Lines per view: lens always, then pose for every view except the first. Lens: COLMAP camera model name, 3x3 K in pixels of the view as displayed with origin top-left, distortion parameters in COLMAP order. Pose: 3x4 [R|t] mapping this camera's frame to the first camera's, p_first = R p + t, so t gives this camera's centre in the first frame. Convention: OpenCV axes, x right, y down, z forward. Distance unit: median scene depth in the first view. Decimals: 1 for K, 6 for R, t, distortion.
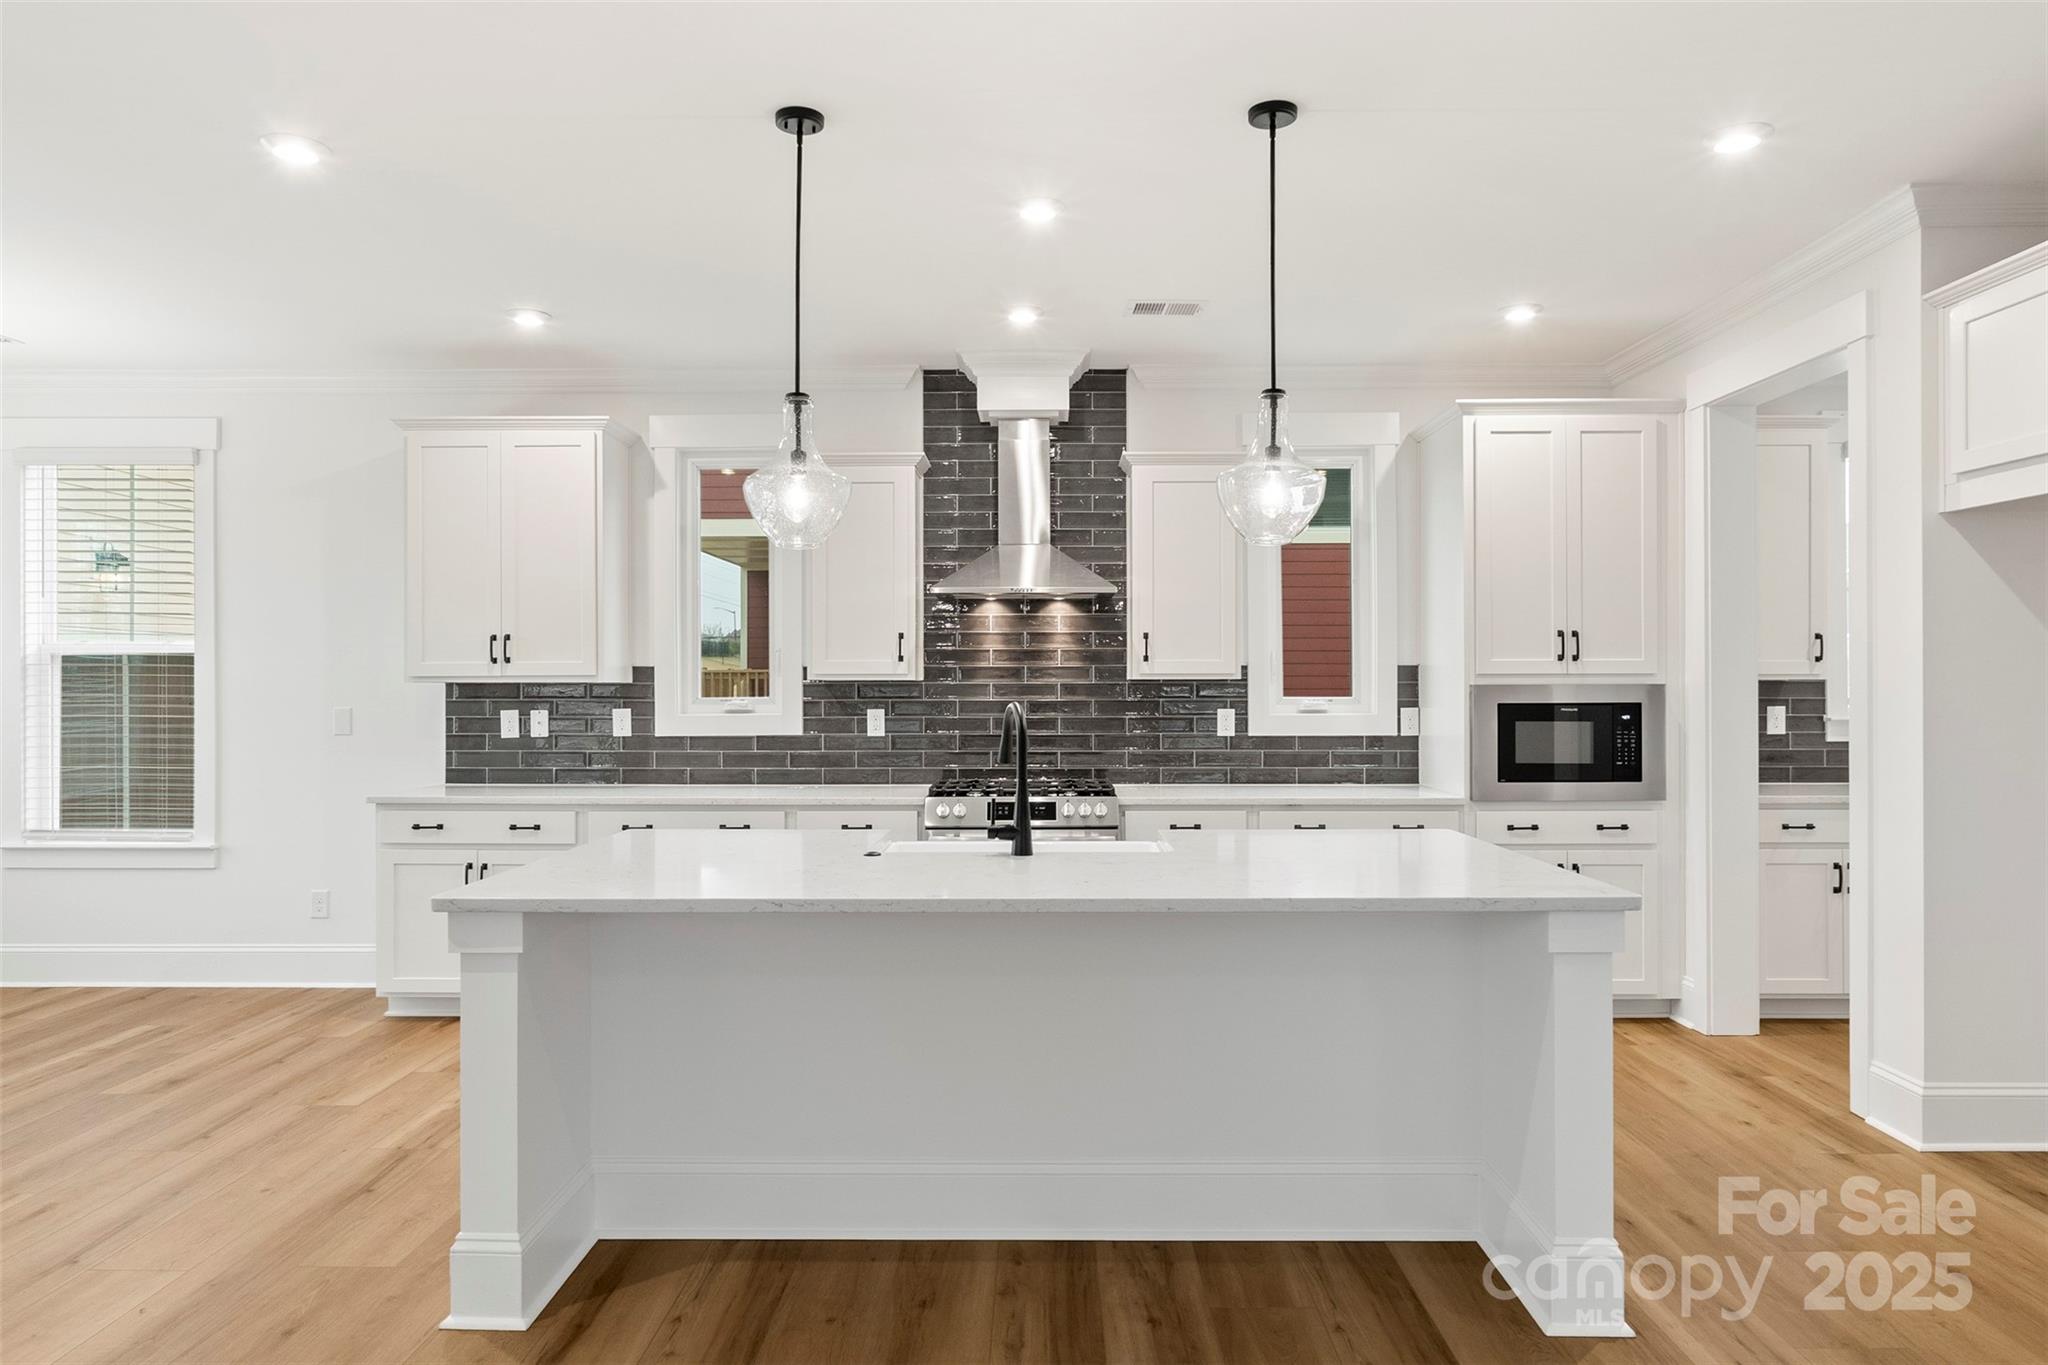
lens RADIAL K [[1378.8, 0, 1011.8], [0, 1378.8, 681.2], [0, 0, 1]] dist [-0.000745, -0.000887]
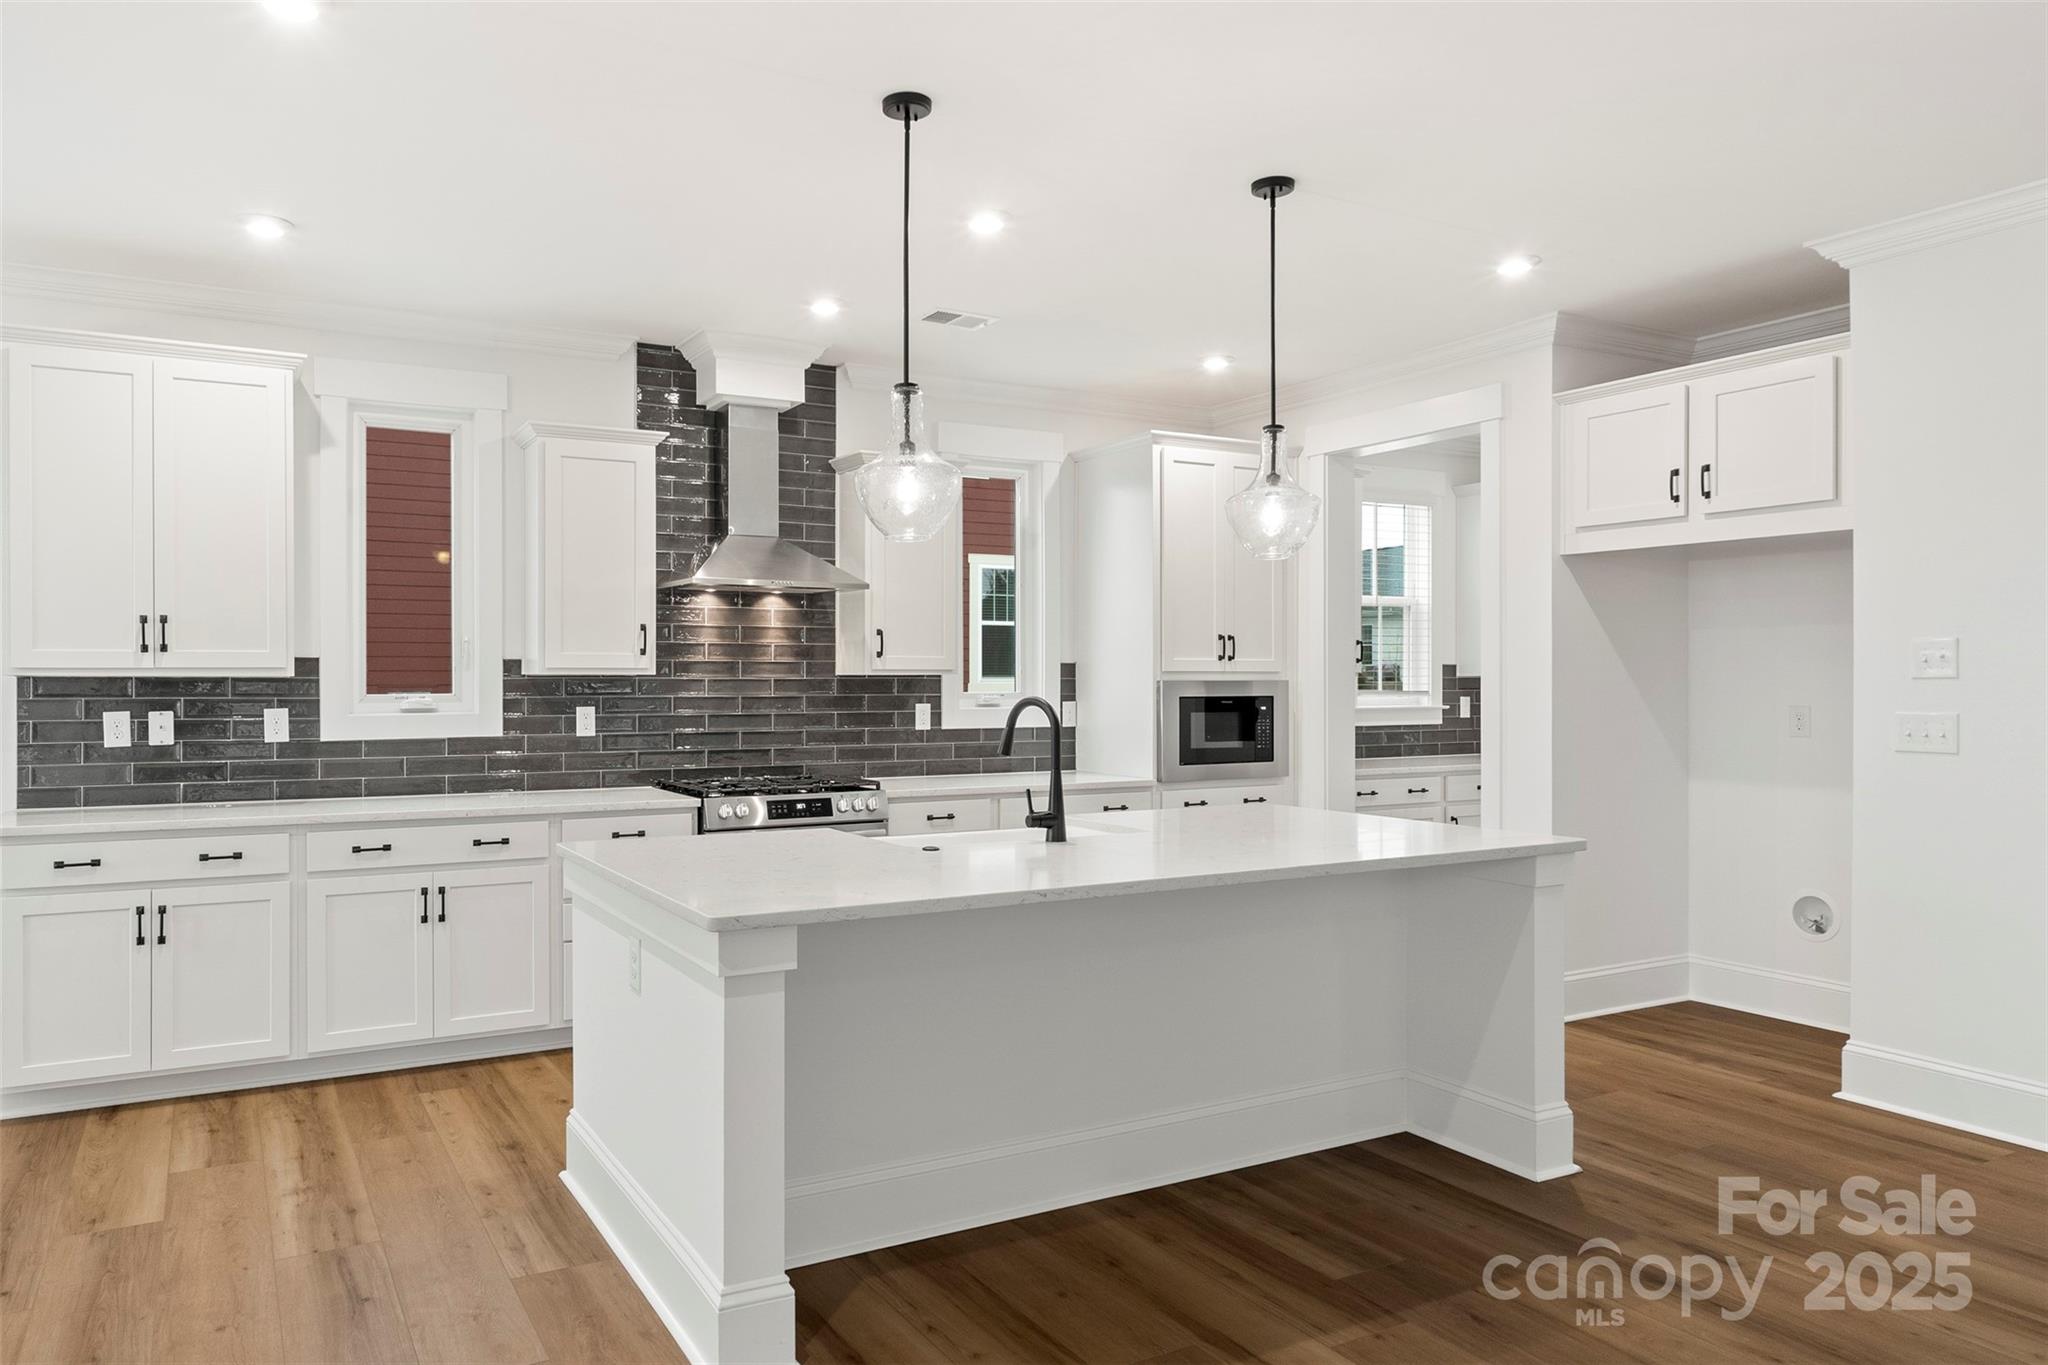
lens RADIAL K [[1403.8, 0, 1015.6], [0, 1403.8, 682.3], [0, 0, 1]] dist [-0.005698, 0.011272]
pose [[0.860049, 0.000936, 0.510210, -0.363512], [-0.002587, 0.999993, 0.002526, 0.001158], [-0.510205, -0.003492, 0.860046, 0.059634]]
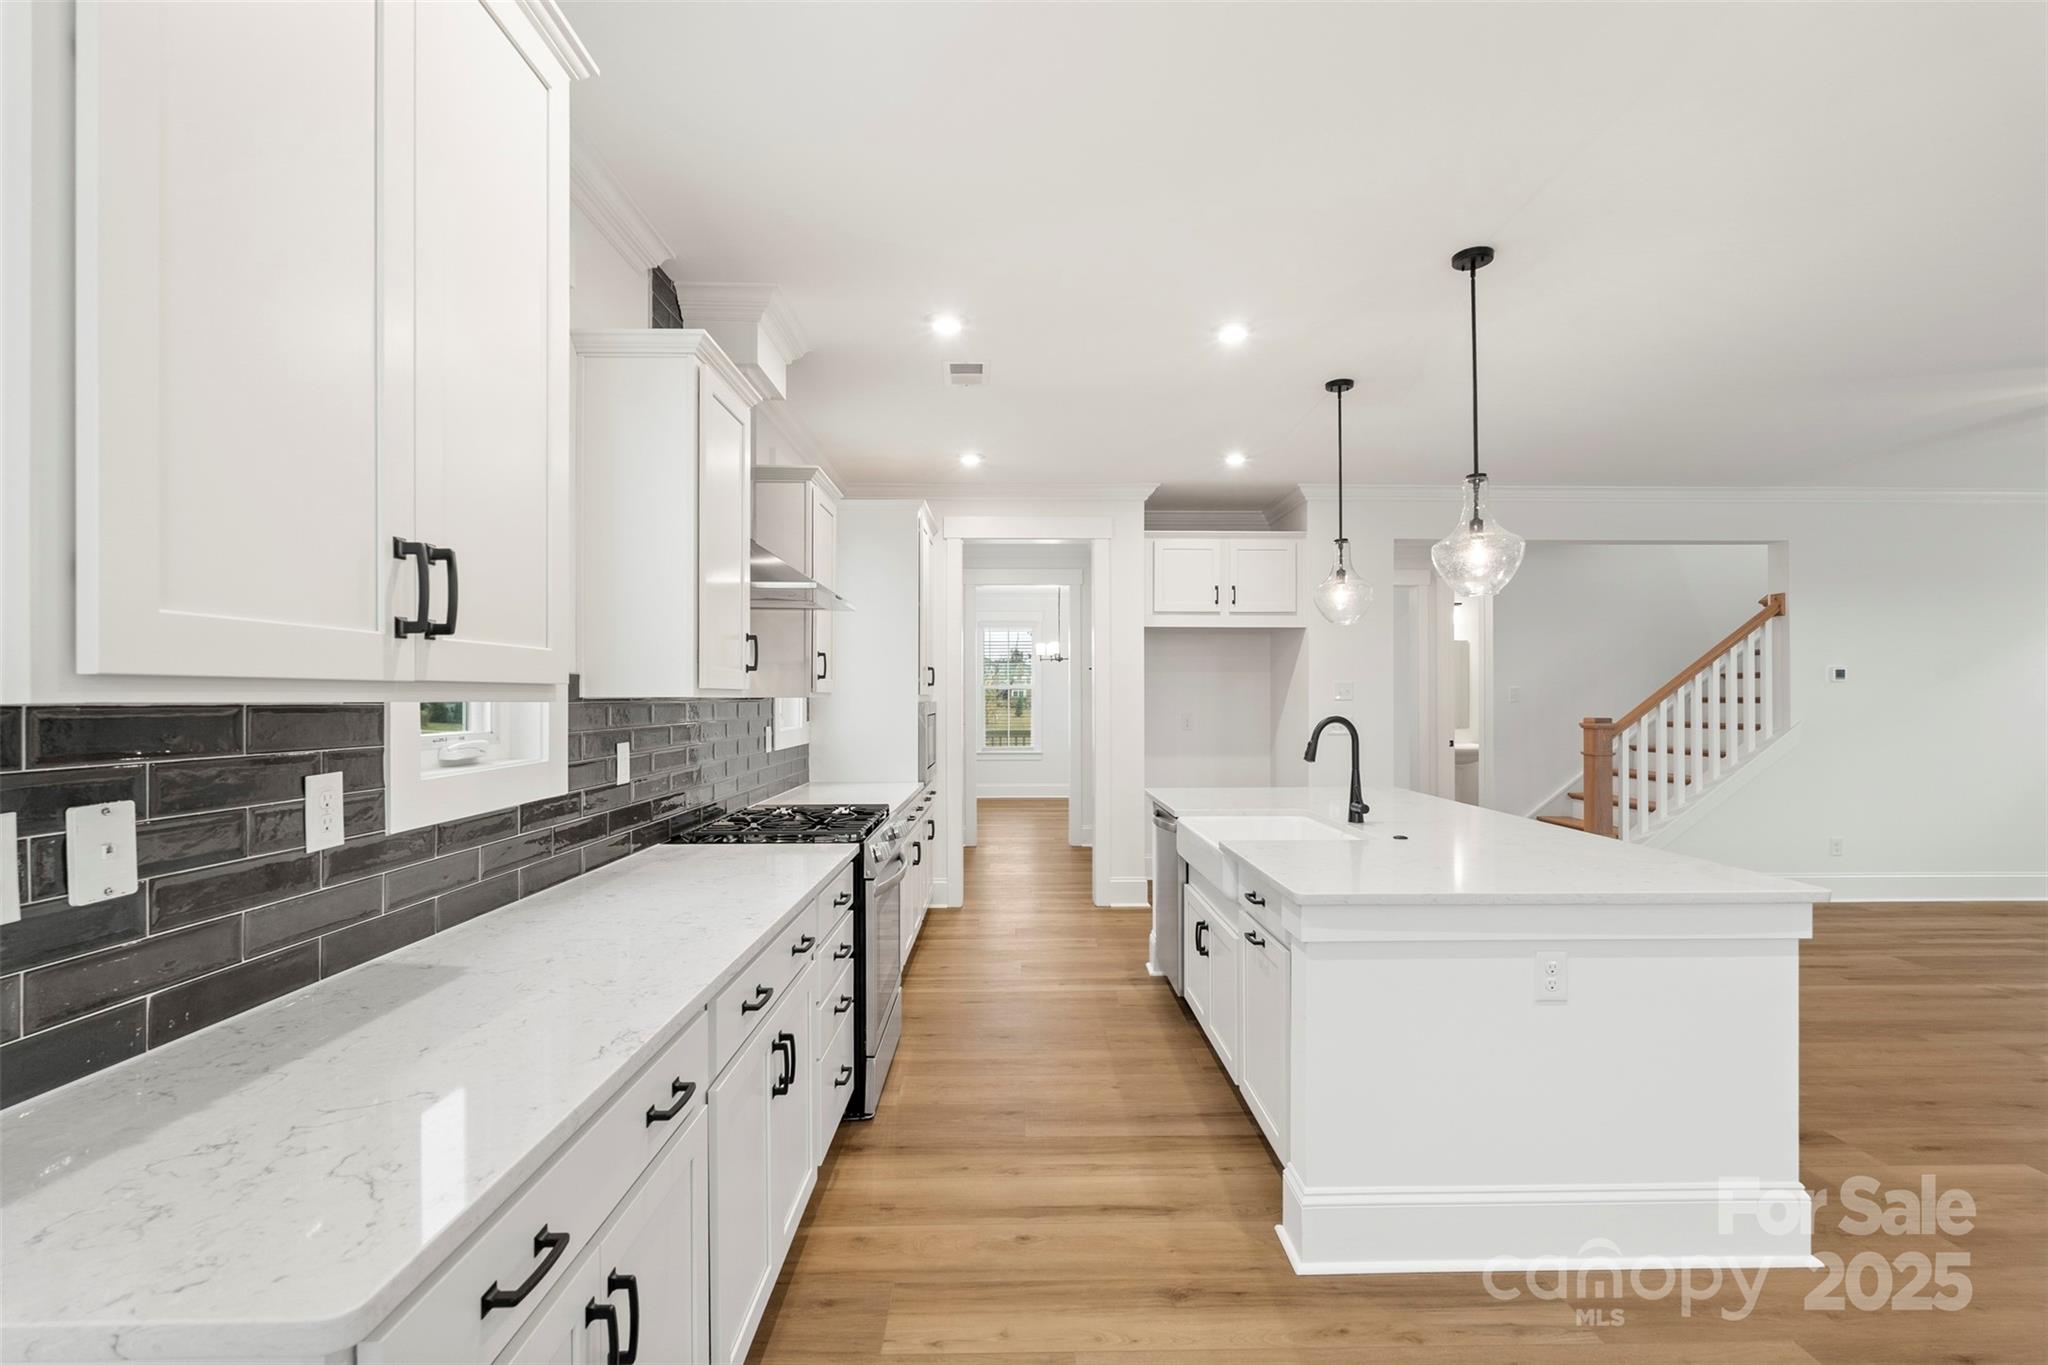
lens RADIAL K [[911.8, 0, 1030.9], [0, 911.8, 691.8], [0, 0, 1]] dist [-0.000049, 0.000784]
pose [[-0.059756, 0.007238, 0.998187, -0.592115], [-0.005437, 0.999957, -0.007576, -0.001478], [-0.998198, -0.005879, -0.059714, 0.908933]]
